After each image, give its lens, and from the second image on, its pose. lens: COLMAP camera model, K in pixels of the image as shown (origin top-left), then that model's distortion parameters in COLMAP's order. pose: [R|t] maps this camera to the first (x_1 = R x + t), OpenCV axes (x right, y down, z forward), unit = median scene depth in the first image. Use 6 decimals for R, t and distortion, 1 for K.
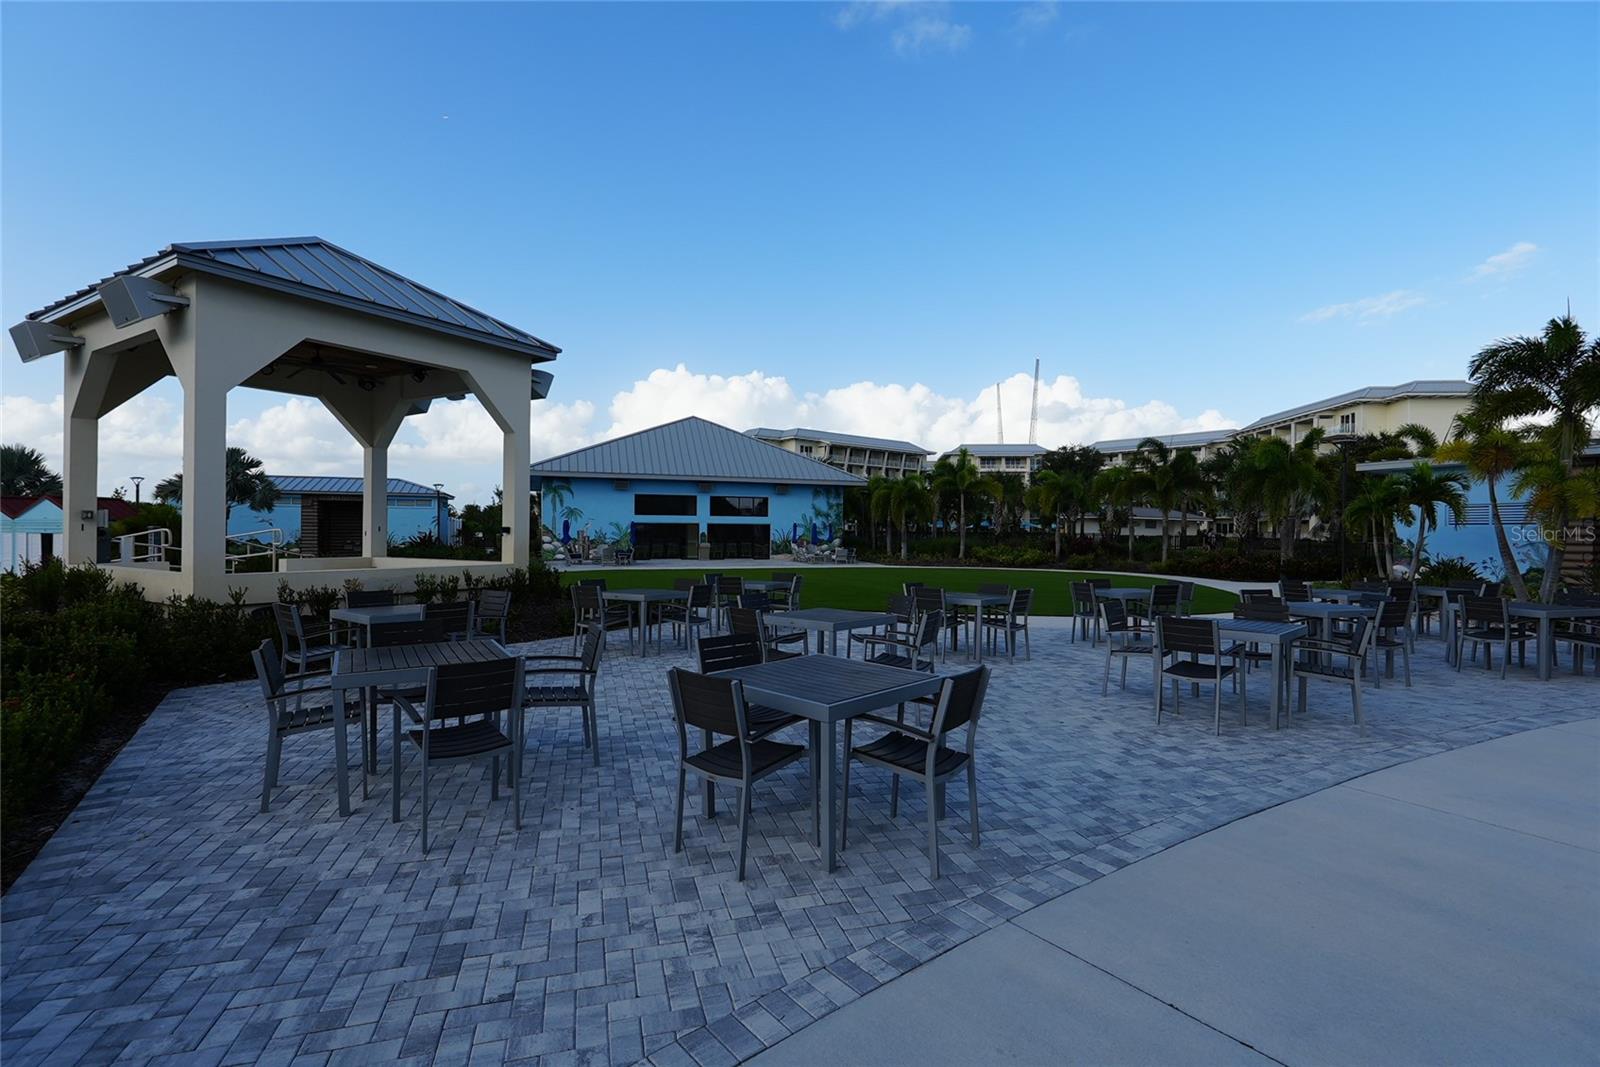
lens RADIAL K [[732.5, 0, 801.0], [0, 732.5, 529.2], [0, 0, 1]] dist [0.001076, -0.000517]
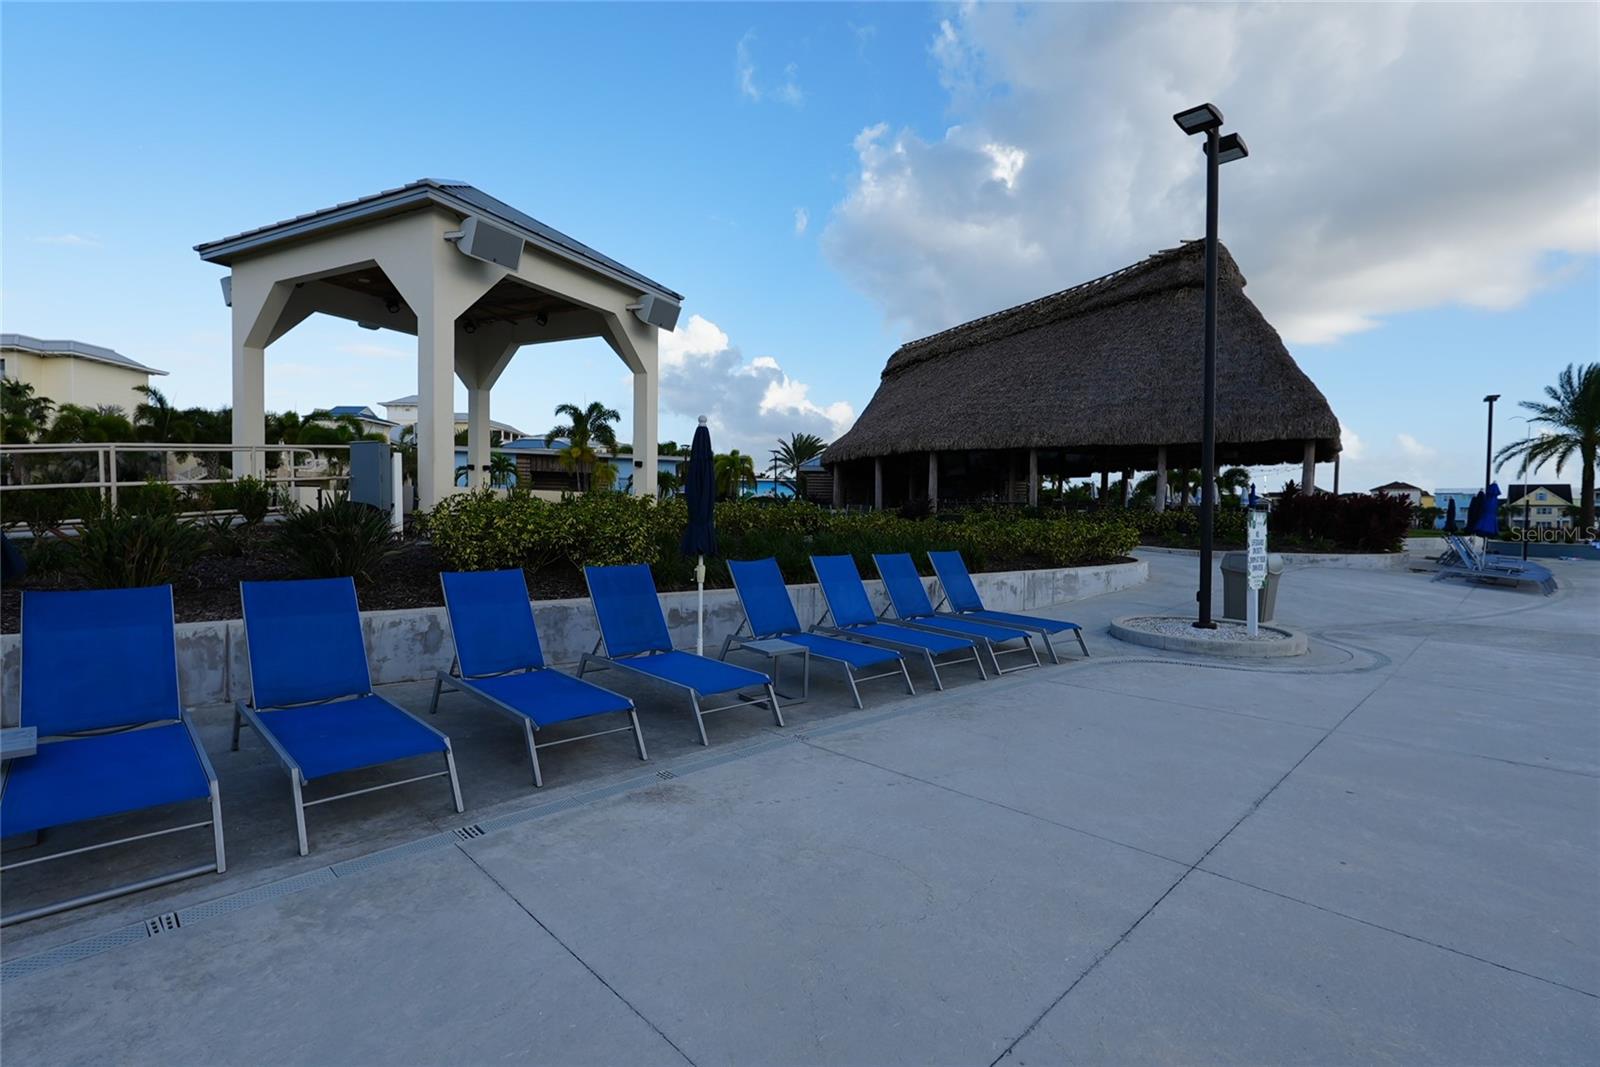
lens RADIAL K [[732.5, 0, 803.9], [0, 732.5, 529.1], [0, 0, 1]] dist [0.001076, -0.000517]
pose [[-0.104666, -0.034516, 0.993908, -2.978524], [-0.016449, 0.999321, 0.032972, 0.096883], [-0.994371, -0.012898, -0.105162, 0.881342]]
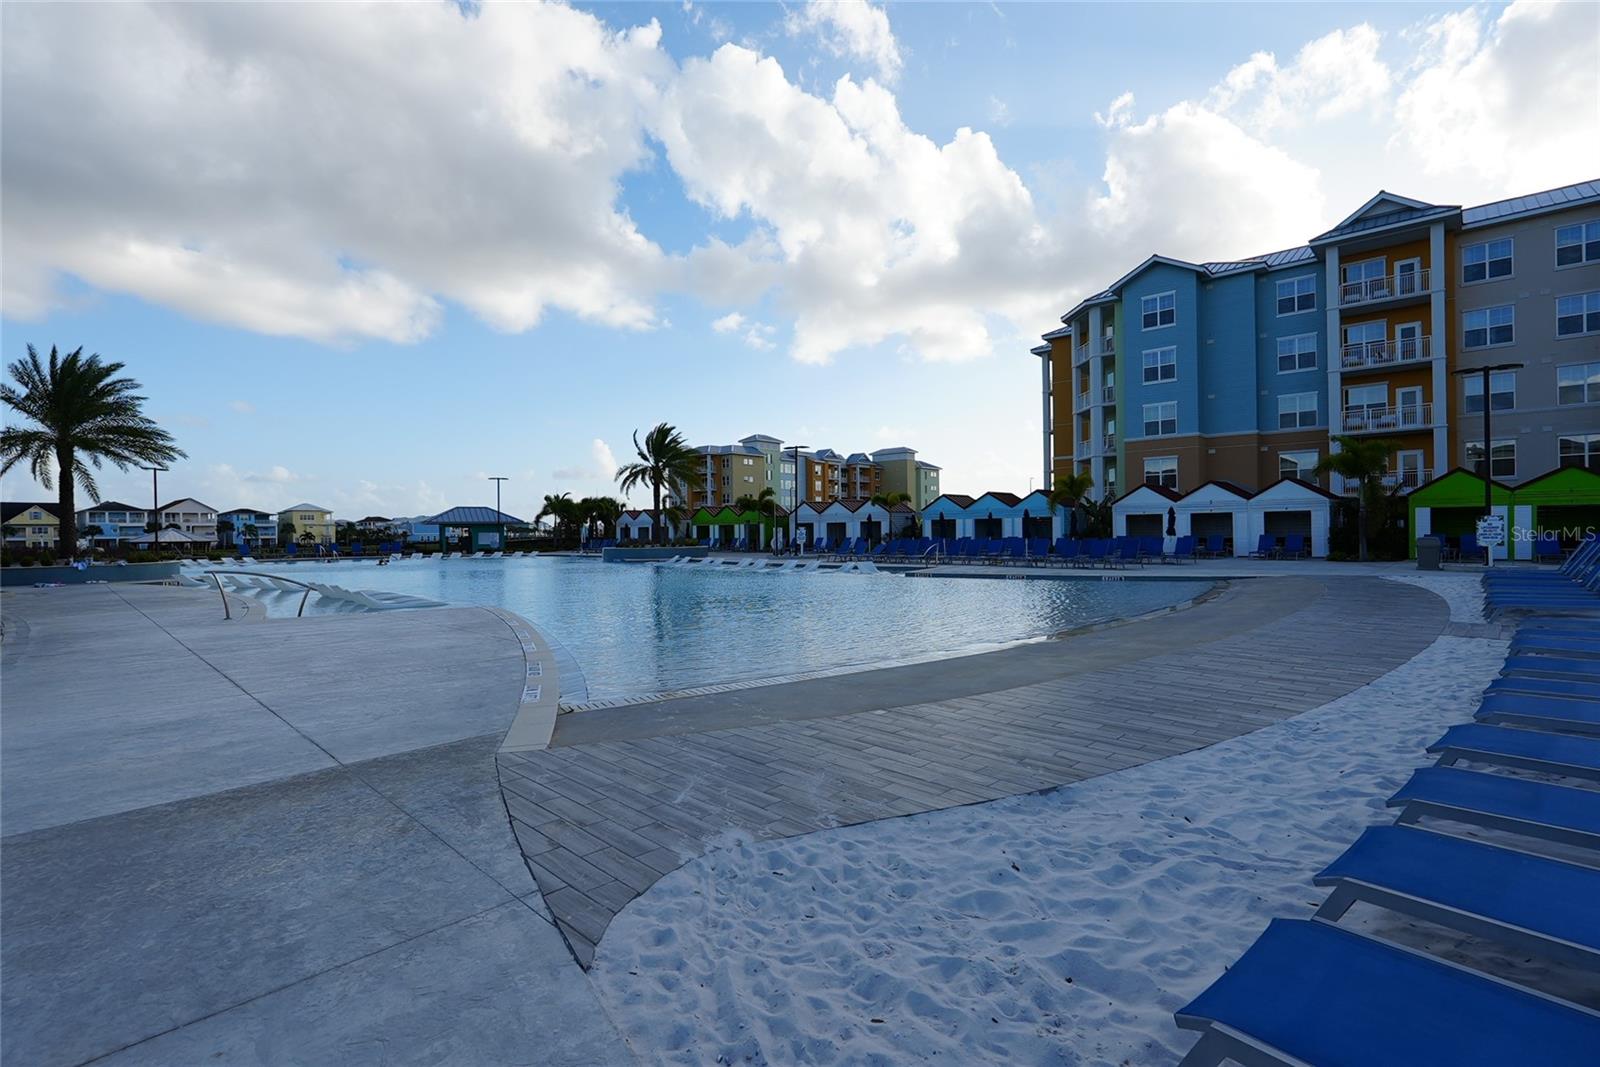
lens RADIAL K [[732.5, 0, 791.7], [0, 732.5, 529.8], [0, 0, 1]] dist [0.001076, -0.000517]
pose [[-0.992944, 0.005150, -0.118470, -2.315459], [0.005790, 0.999970, -0.005063, 0.113746], [0.118441, -0.005713, -0.992945, -0.090435]]
